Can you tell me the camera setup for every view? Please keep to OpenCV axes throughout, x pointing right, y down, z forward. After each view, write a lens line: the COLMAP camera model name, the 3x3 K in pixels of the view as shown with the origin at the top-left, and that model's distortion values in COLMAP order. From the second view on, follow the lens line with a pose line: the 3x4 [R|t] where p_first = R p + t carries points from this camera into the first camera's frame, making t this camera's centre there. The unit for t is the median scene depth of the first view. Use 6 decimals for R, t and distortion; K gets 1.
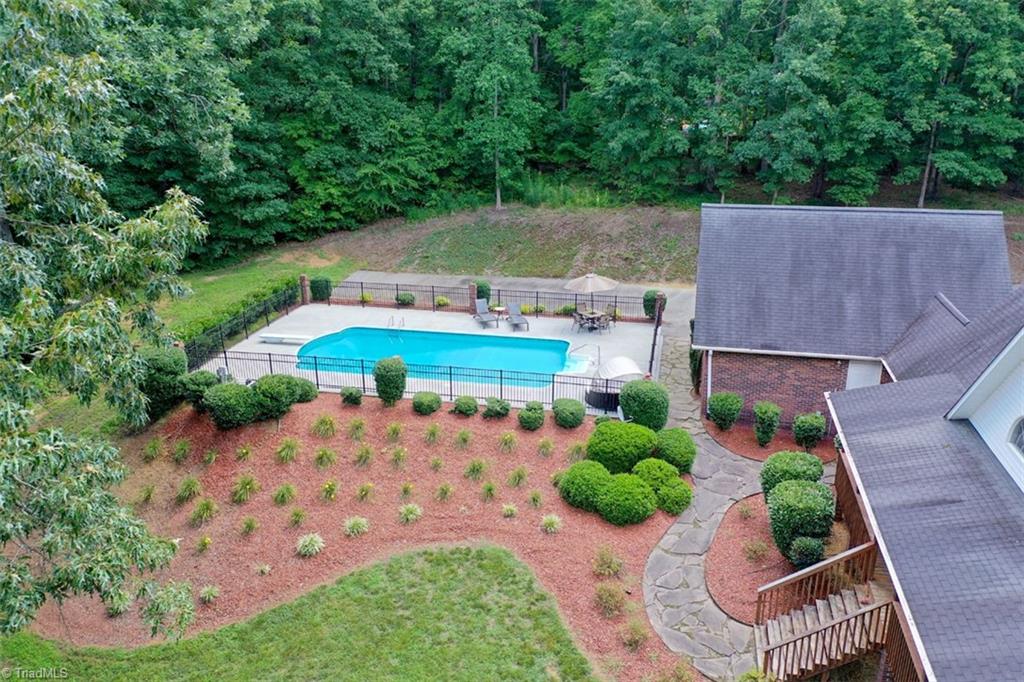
lens RADIAL K [[791.2, 0, 512.0], [0, 791.2, 341.0], [0, 0, 1]] dist [-0.007581, -0.002979]
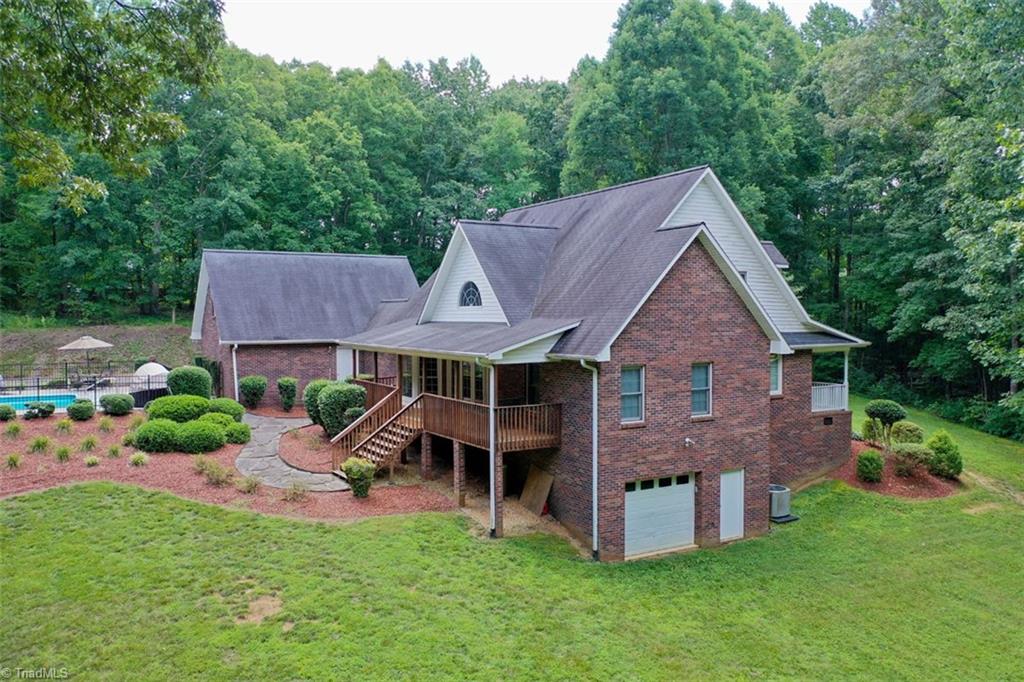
lens RADIAL K [[791.2, 0, 512.0], [0, 791.2, 341.0], [0, 0, 1]] dist [-0.007581, -0.002979]
pose [[0.727993, -0.014914, 0.685422, -0.186484], [0.216972, 0.953387, -0.209704, 0.237318], [-0.650345, 0.301380, 0.697296, -0.099605]]
